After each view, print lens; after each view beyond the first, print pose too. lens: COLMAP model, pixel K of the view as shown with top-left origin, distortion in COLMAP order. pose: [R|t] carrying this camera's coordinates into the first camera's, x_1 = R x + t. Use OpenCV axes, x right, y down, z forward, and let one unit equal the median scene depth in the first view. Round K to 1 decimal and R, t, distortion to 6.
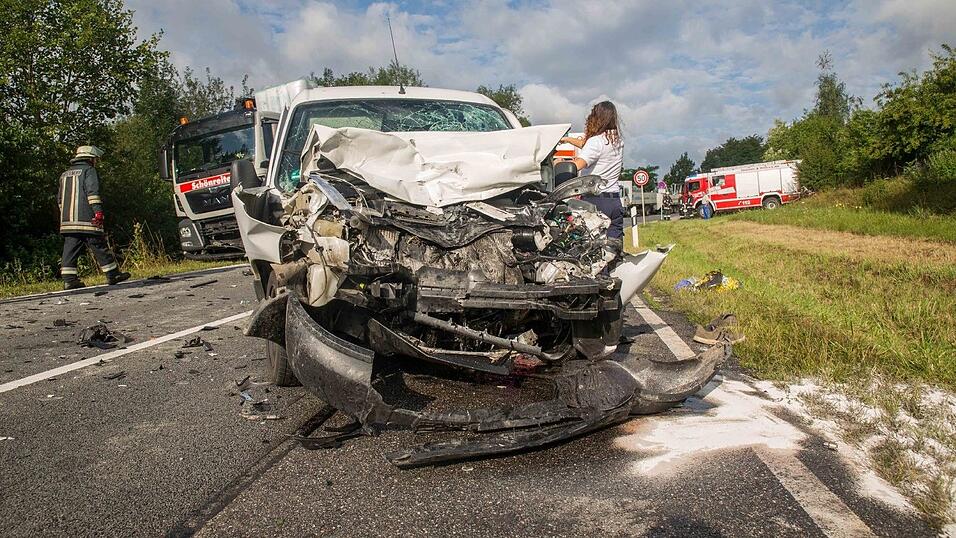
lens RADIAL K [[660.8, 0, 478.0], [0, 660.8, 269.0], [0, 0, 1]] dist [-0.133721, 0.130541]
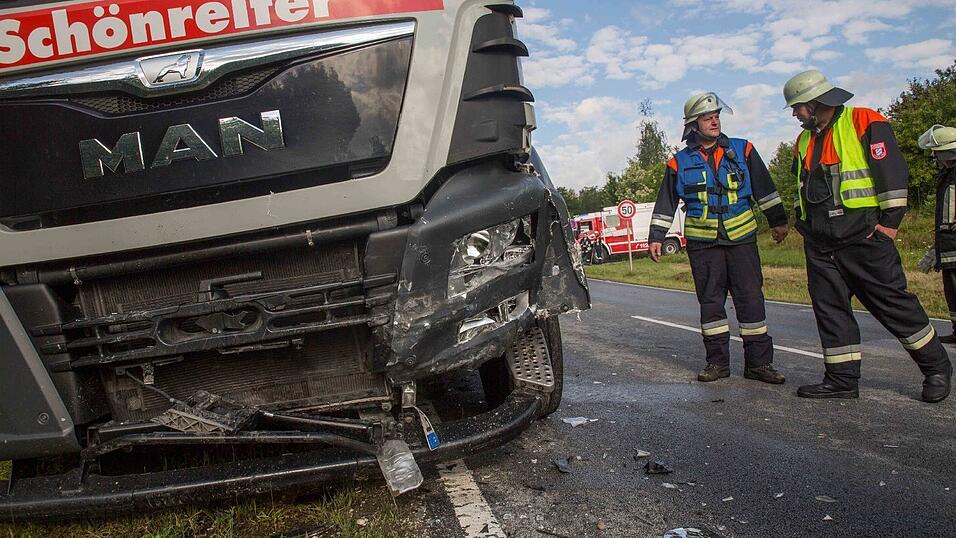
lens RADIAL K [[665.4, 0, 478.0], [0, 665.4, 269.0], [0, 0, 1]] dist [-0.128474, 0.096305]
pose [[0.934418, -0.008983, 0.356065, -0.191659], [0.035300, 0.997096, -0.067483, -0.030224], [-0.354424, 0.075627, 0.932021, 0.404985]]
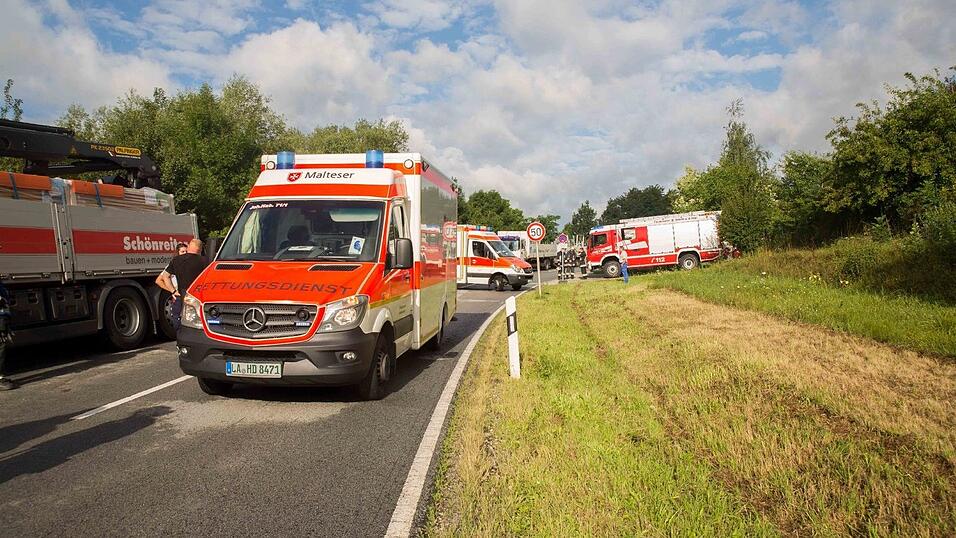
lens RADIAL K [[665.4, 0, 478.0], [0, 665.4, 269.0], [0, 0, 1]] dist [-0.128474, 0.096305]
pose [[0.989208, 0.011287, 0.146081, 0.083201], [-0.001087, 0.997566, -0.069721, -0.048986], [-0.146513, 0.068810, 0.986813, 0.297301]]
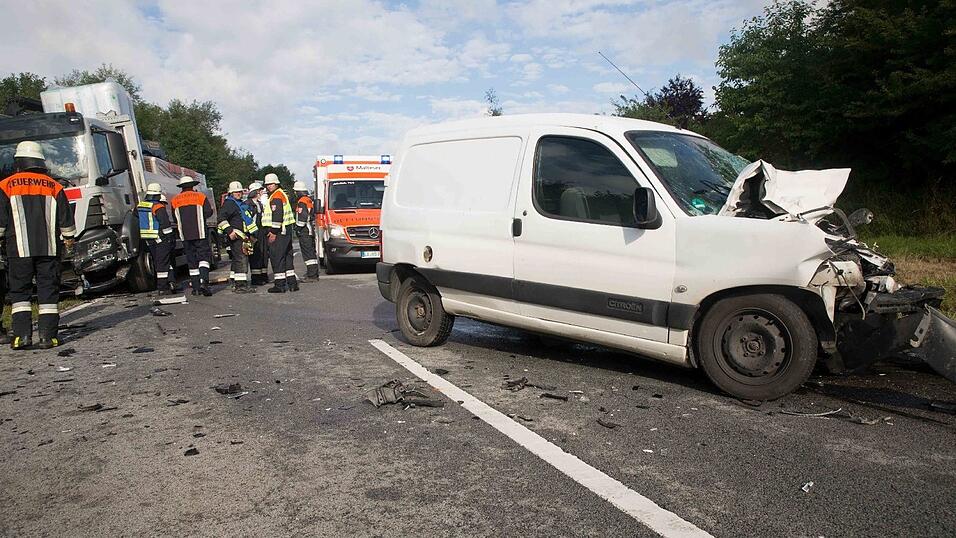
lens RADIAL K [[656.5, 0, 478.0], [0, 656.5, 269.0], [0, 0, 1]] dist [-0.133192, 0.090164]
pose [[0.873565, -0.041663, 0.484921, -0.145196], [0.056088, 0.998309, -0.015269, -0.005118], [-0.483465, 0.040537, 0.874424, 0.033436]]
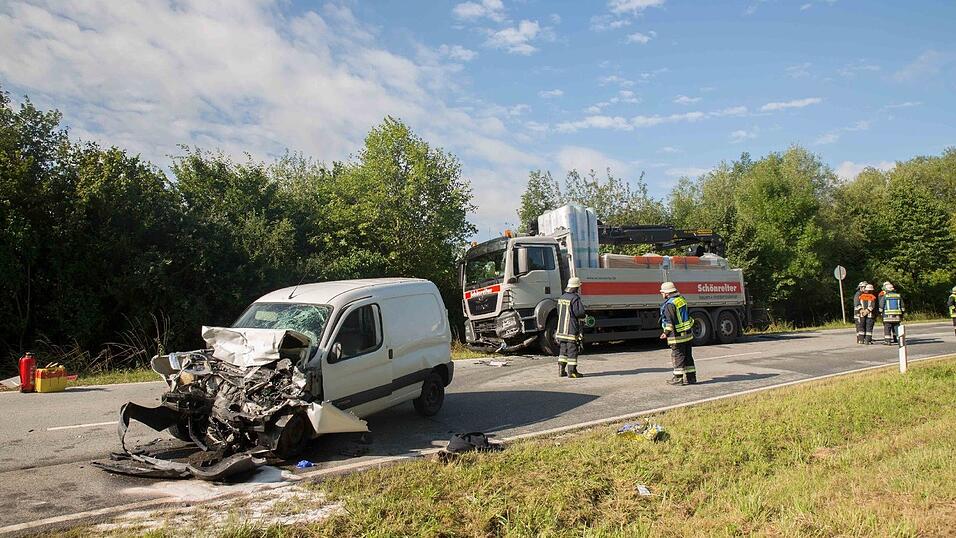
lens RADIAL K [[665.4, 0, 478.0], [0, 665.4, 269.0], [0, 0, 1]] dist [-0.128474, 0.096305]
pose [[0.747613, 0.005210, -0.664114, 0.236474], [-0.074138, 0.994374, -0.075658, -0.038360], [0.659984, 0.105799, 0.743793, -0.008904]]
